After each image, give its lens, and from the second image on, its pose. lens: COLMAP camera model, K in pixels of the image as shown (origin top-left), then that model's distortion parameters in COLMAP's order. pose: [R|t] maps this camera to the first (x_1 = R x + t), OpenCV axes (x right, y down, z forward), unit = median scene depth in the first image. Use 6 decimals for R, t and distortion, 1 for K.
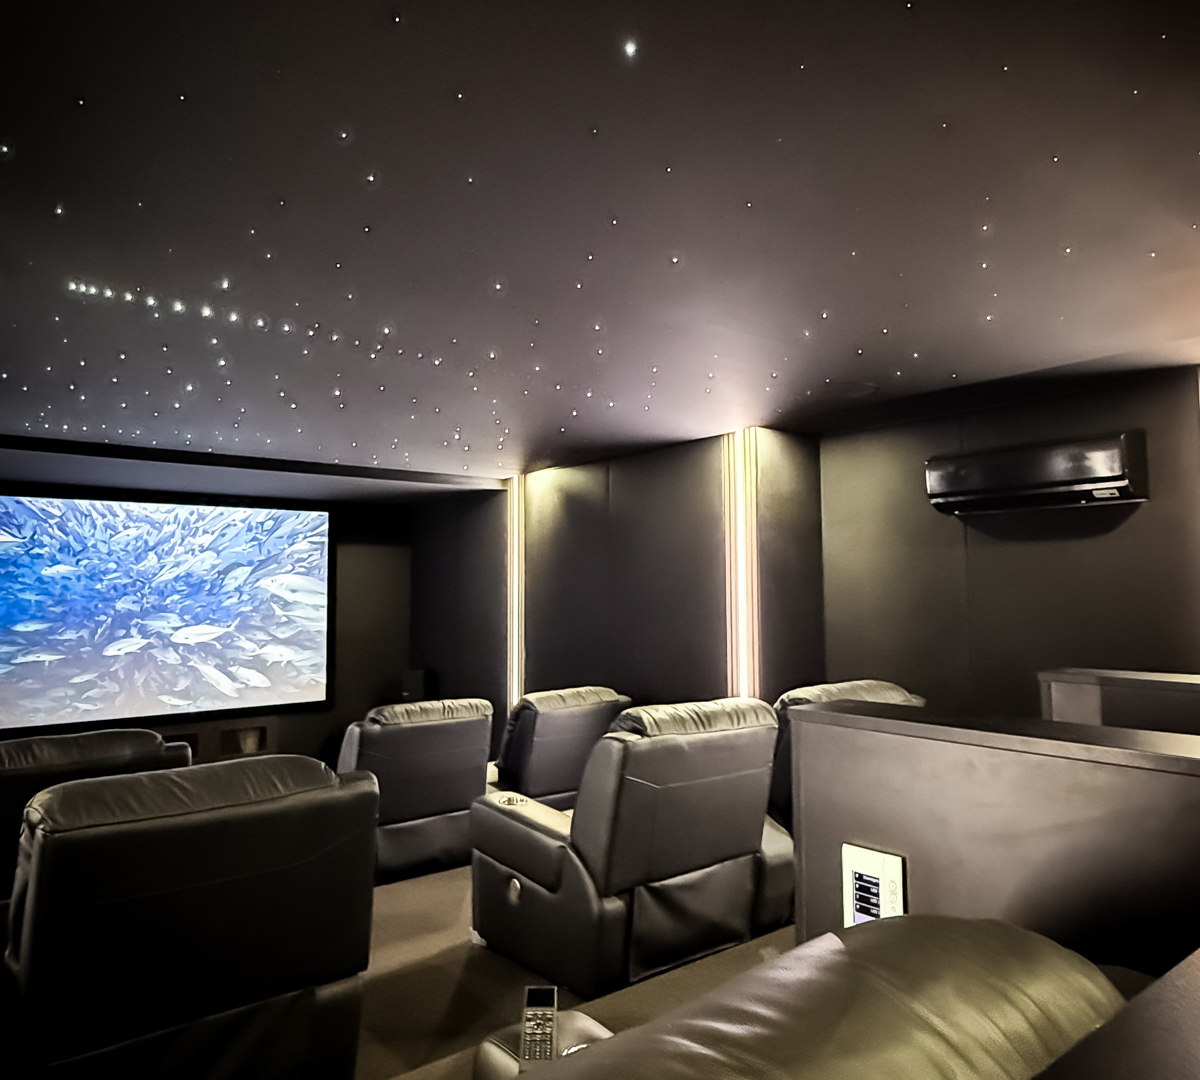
lens RADIAL K [[871.6, 0, 600.9], [0, 871.6, 522.0], [0, 0, 1]] dist [0.003543, -0.002062]
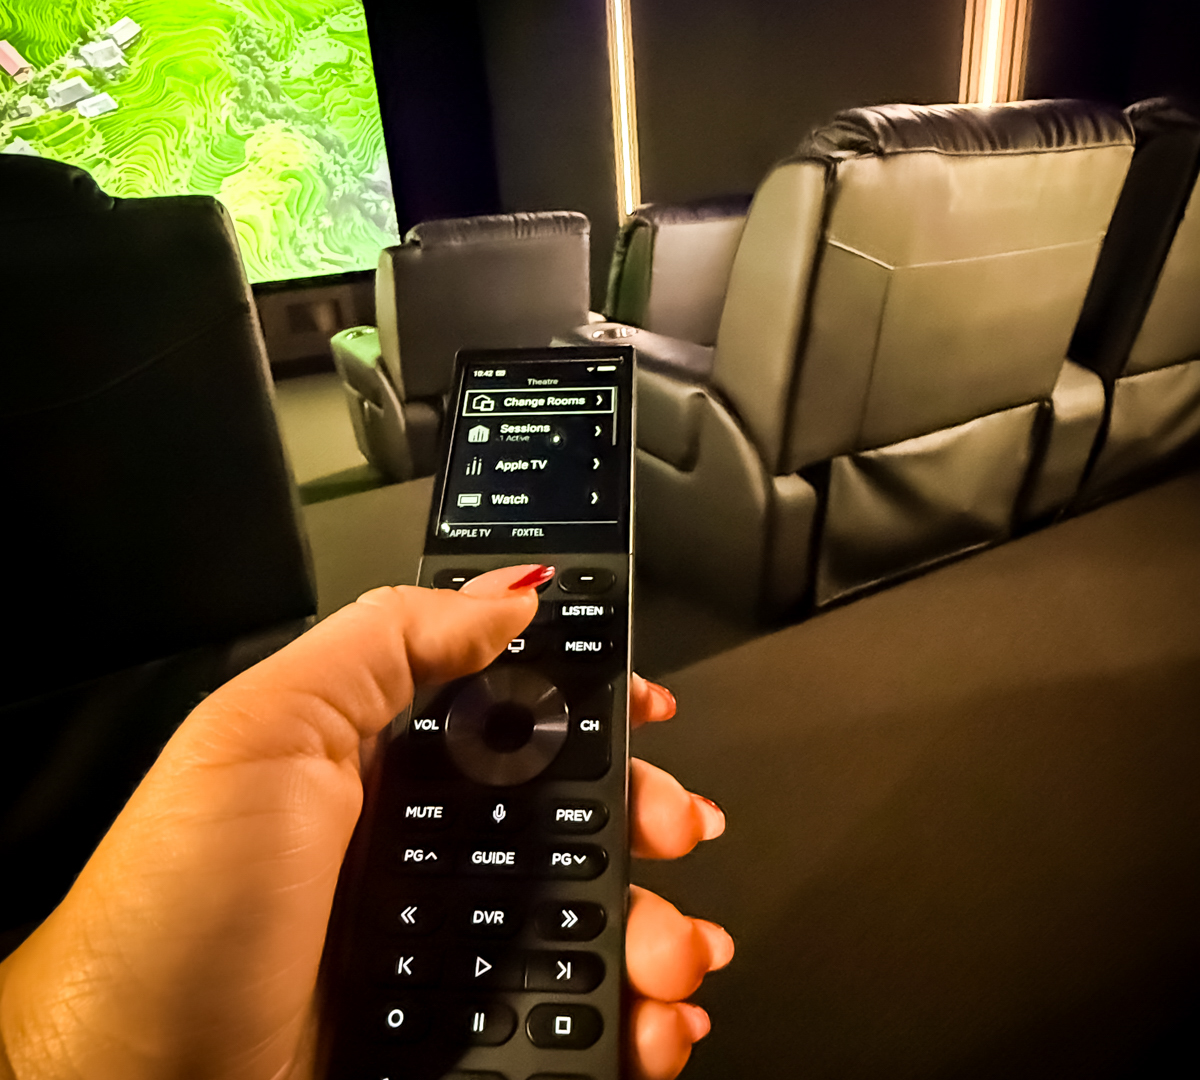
lens RADIAL K [[871.6, 0, 600.9], [0, 871.6, 522.0], [0, 0, 1]] dist [0.003543, -0.002062]
pose [[0.988638, -0.007022, -0.150152, -0.023594], [0.072031, 0.898880, 0.432234, 0.197798], [0.131934, -0.438139, 0.889173, 0.454677]]
